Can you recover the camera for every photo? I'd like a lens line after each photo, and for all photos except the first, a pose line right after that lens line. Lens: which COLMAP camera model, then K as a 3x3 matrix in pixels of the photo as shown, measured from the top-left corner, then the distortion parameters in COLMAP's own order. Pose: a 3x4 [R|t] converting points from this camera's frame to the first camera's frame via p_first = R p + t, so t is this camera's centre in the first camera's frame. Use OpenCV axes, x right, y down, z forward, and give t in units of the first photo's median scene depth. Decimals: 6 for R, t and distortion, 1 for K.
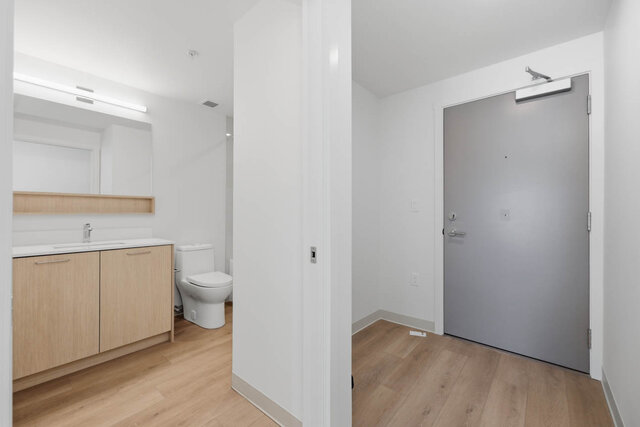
lens RADIAL K [[263.5, 0, 317.9], [0, 263.5, 215.4], [0, 0, 1]] dist [0.001331, -0.000205]
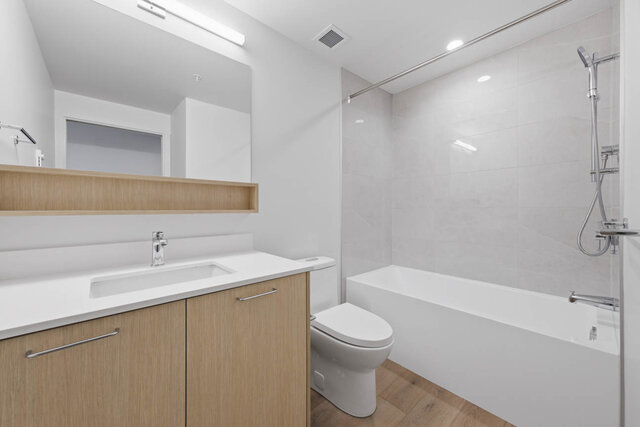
lens RADIAL K [[243.8, 0, 320.5], [0, 243.8, 213.6], [0, 0, 1]] dist [0.003421, 0.000481]
pose [[0.991390, -0.002545, -0.130916, -0.441562], [0.003627, 0.999961, 0.008027, -0.005722], [0.130890, -0.008432, 0.991361, 0.504049]]
